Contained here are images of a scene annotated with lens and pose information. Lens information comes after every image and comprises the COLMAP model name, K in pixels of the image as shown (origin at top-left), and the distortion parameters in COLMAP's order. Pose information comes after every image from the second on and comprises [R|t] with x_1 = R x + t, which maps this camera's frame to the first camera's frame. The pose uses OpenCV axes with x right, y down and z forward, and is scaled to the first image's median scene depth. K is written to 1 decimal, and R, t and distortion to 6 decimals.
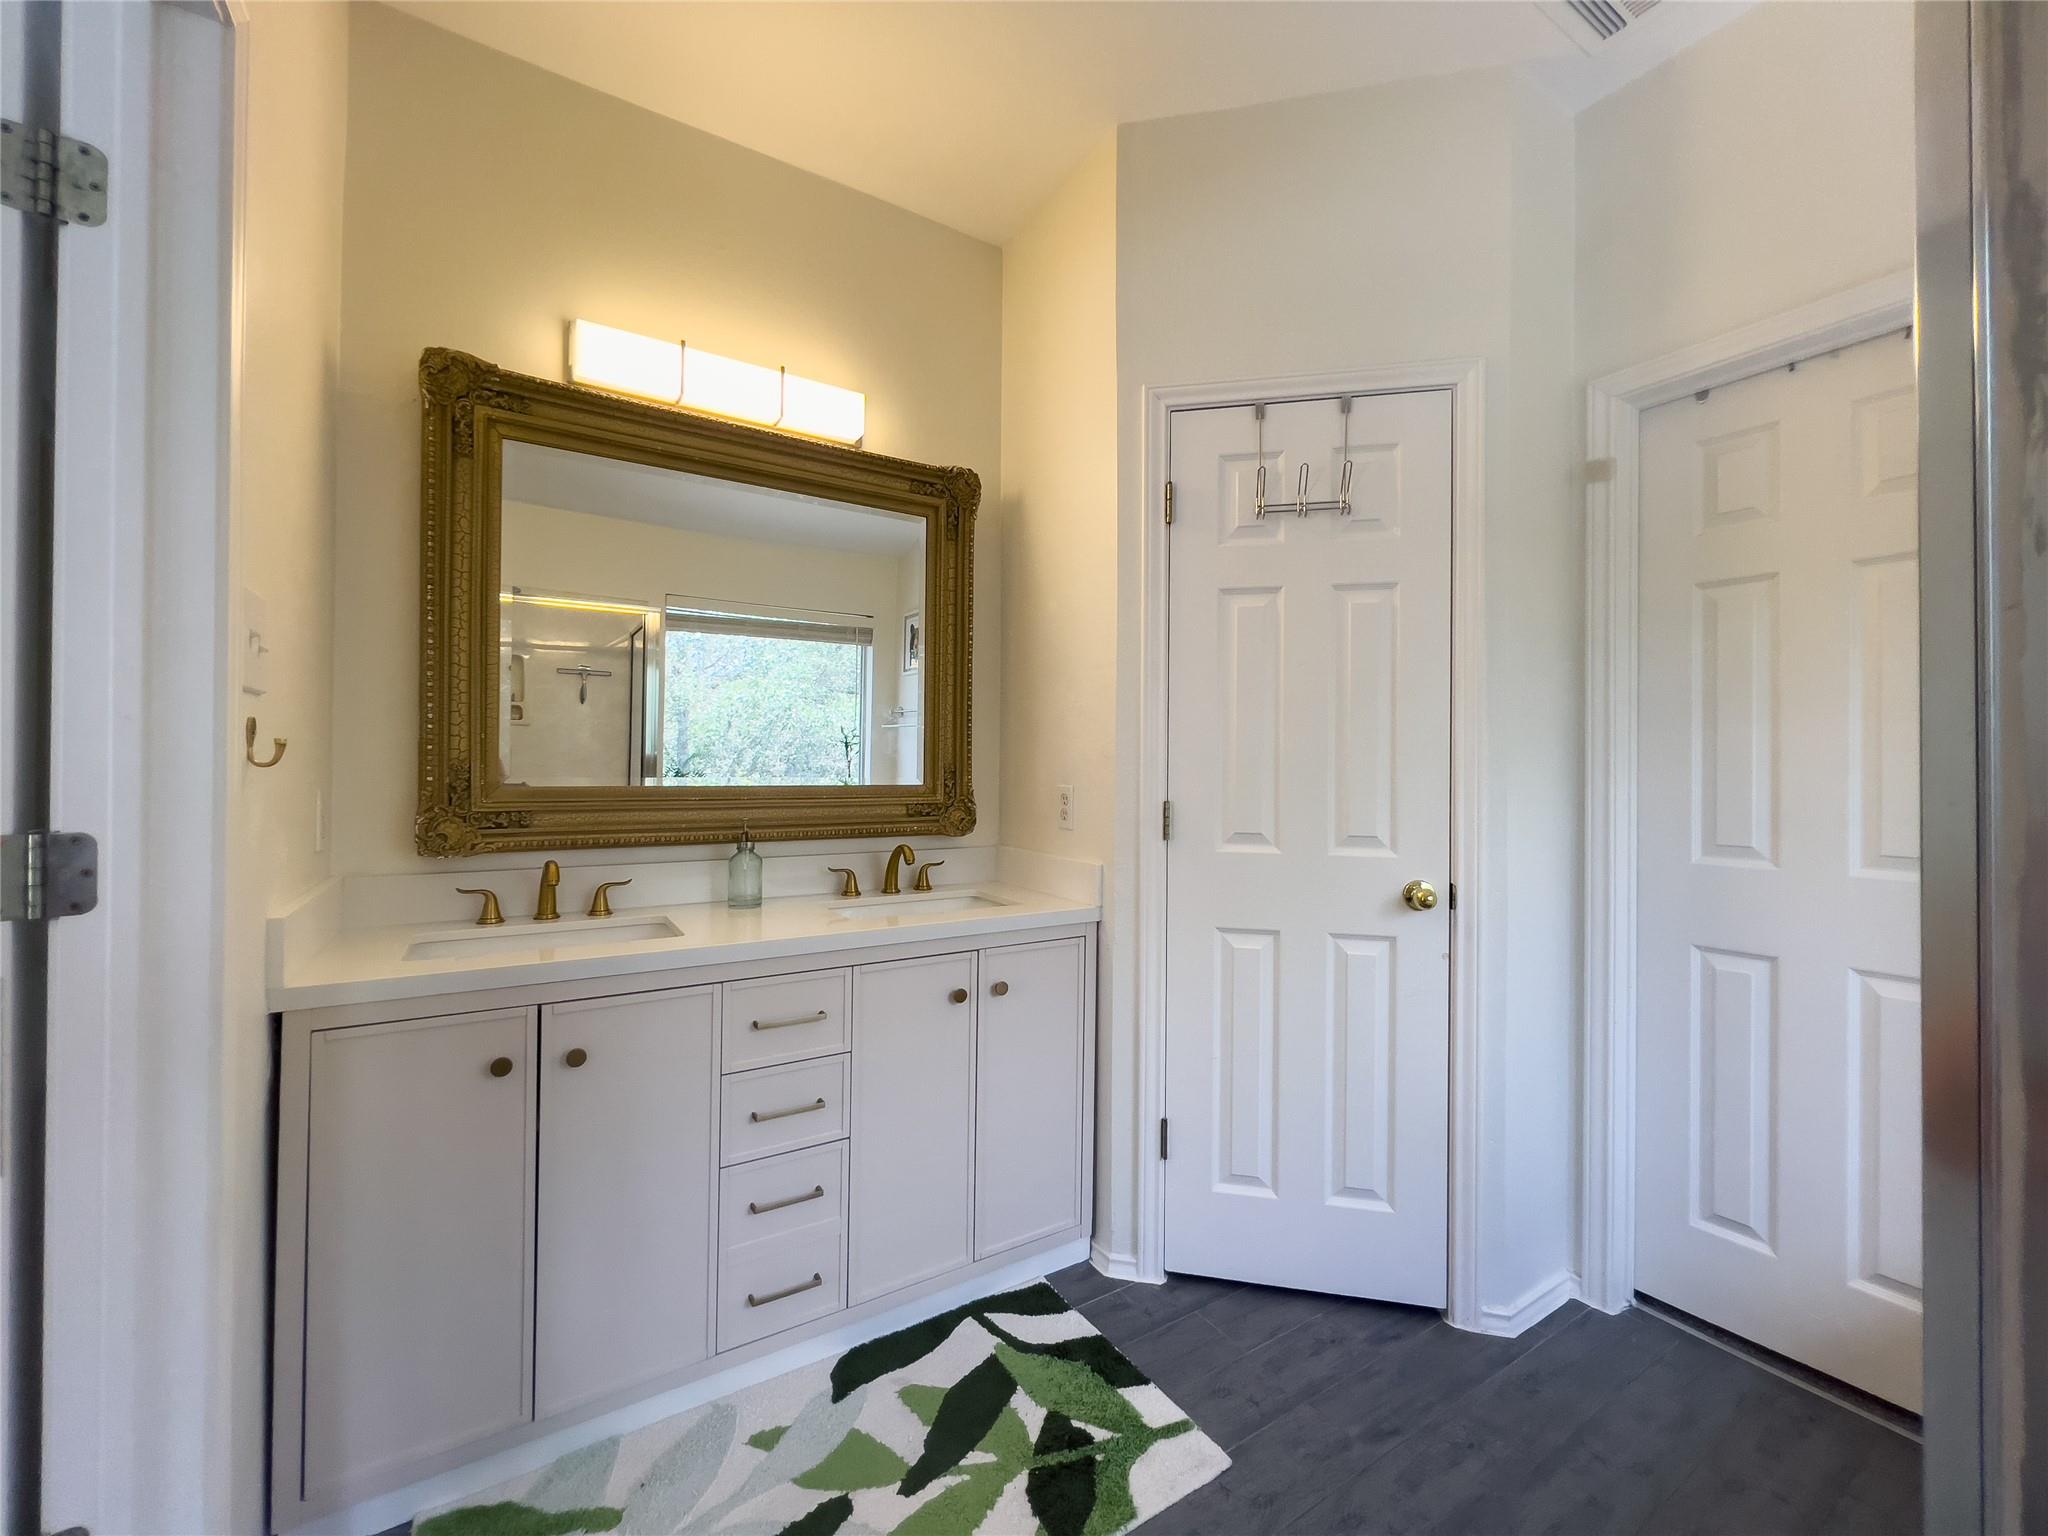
lens RADIAL K [[824.8, 0, 1019.2], [0, 824.8, 767.5], [0, 0, 1]] dist [-0.000805, -0.000168]
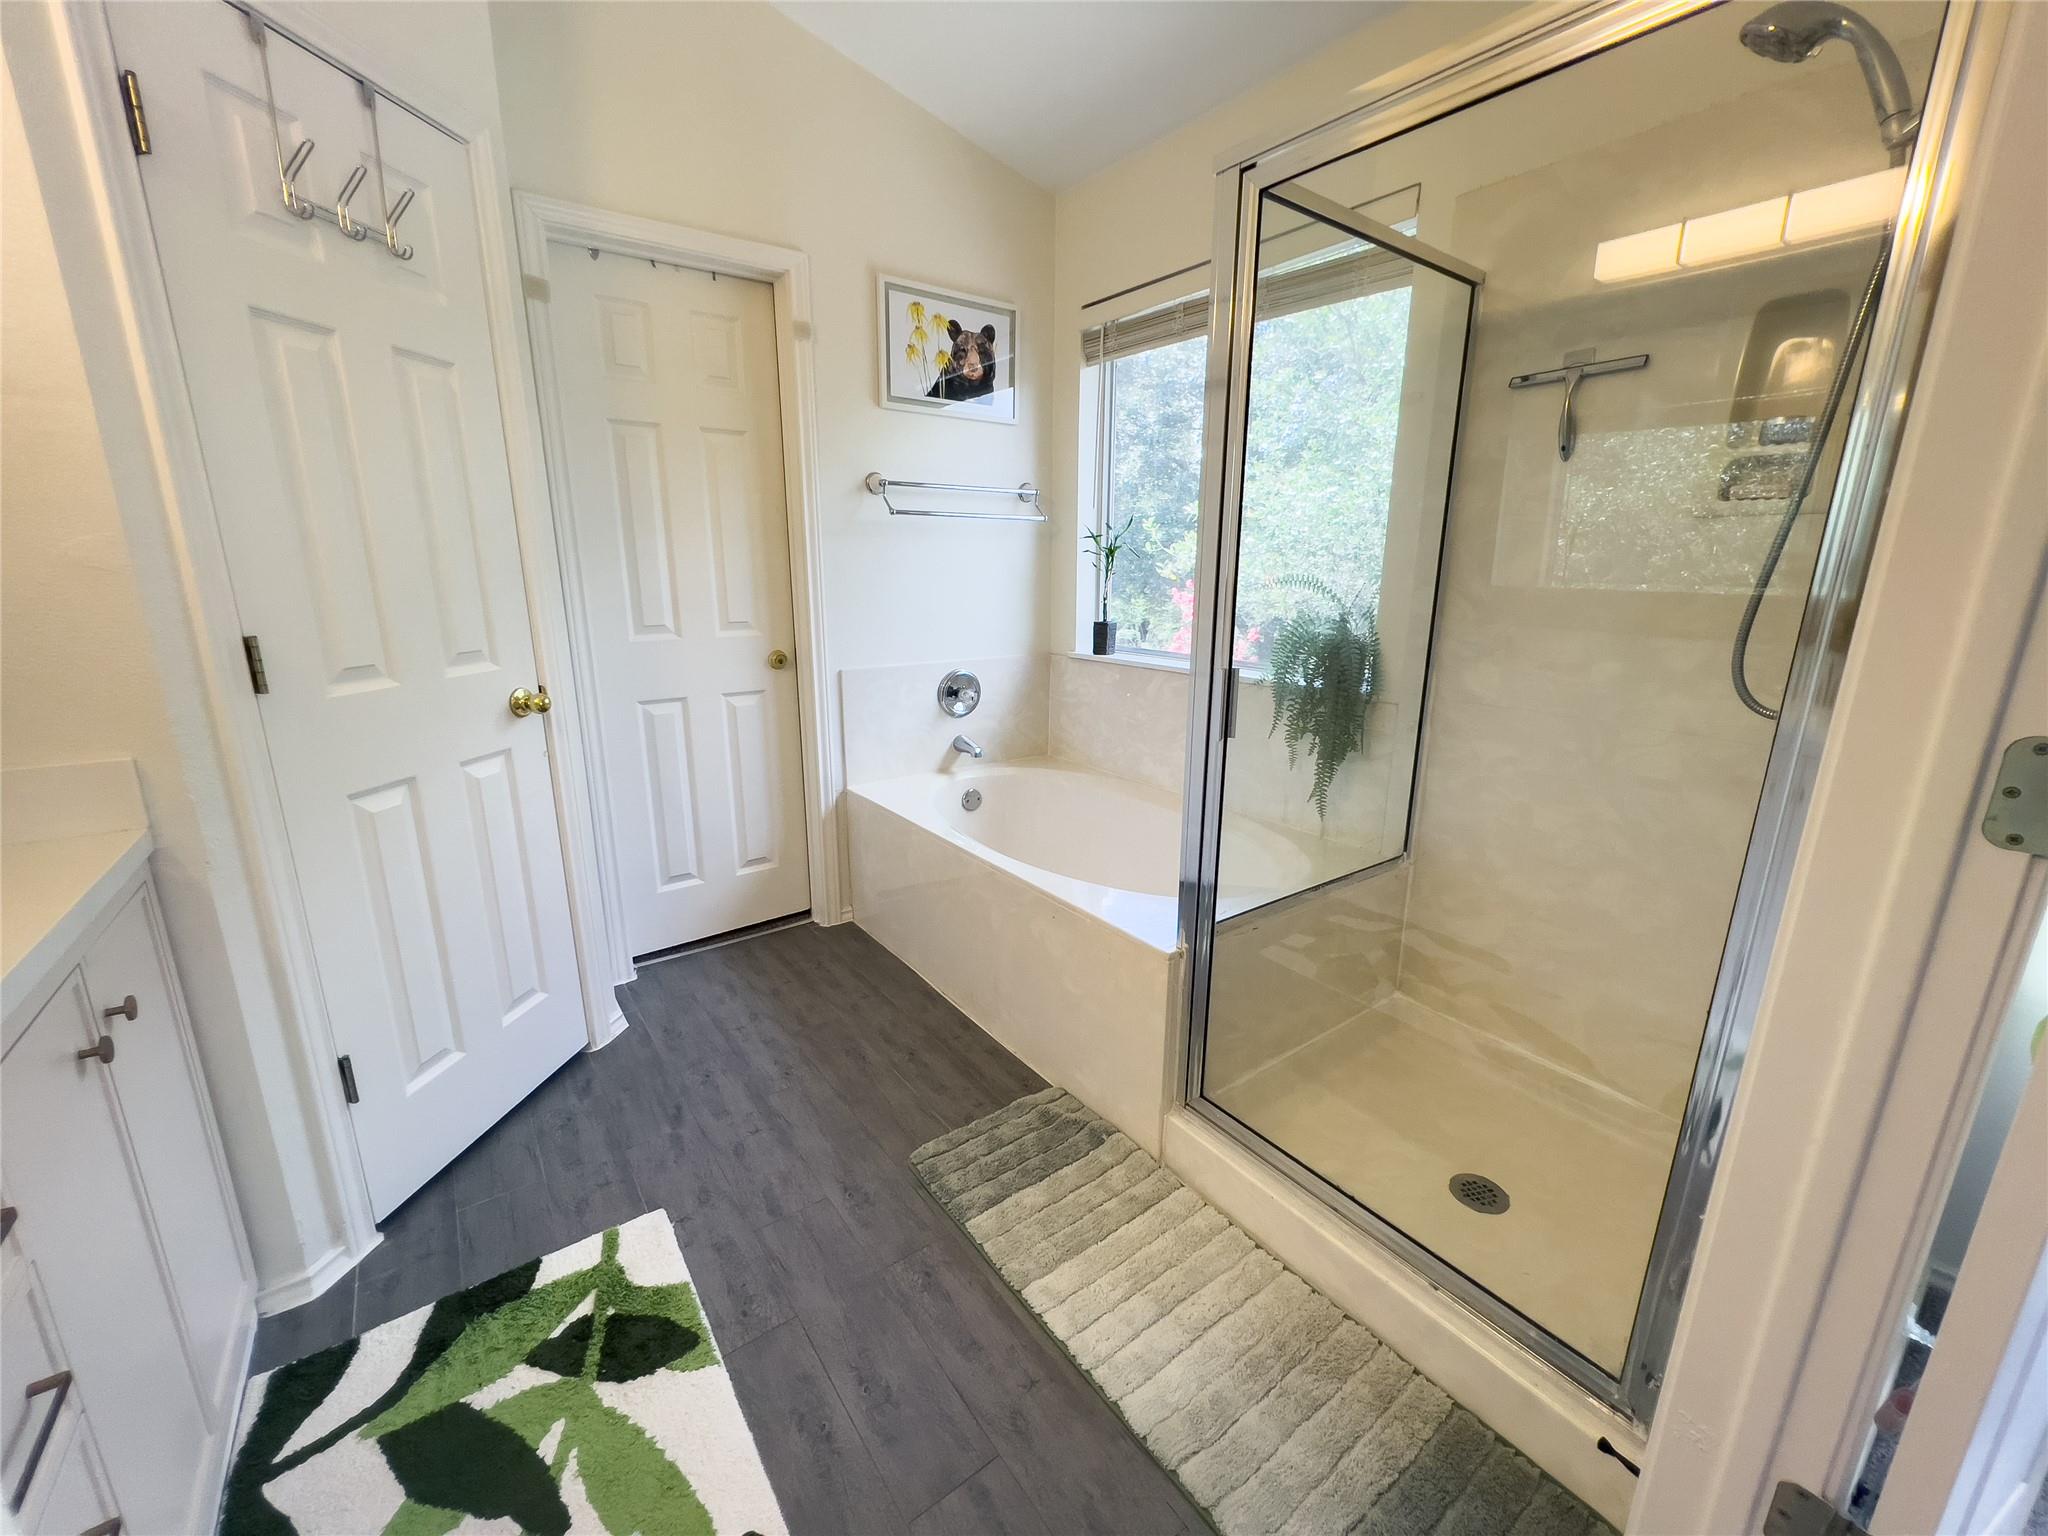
lens RADIAL K [[824.8, 0, 1019.2], [0, 824.8, 767.5], [0, 0, 1]] dist [-0.000805, -0.000168]
pose [[-0.067262, -0.254192, 0.964812, -0.599283], [-0.006233, 0.967090, 0.254358, -0.032667], [-0.997716, 0.011095, -0.066633, 0.482249]]
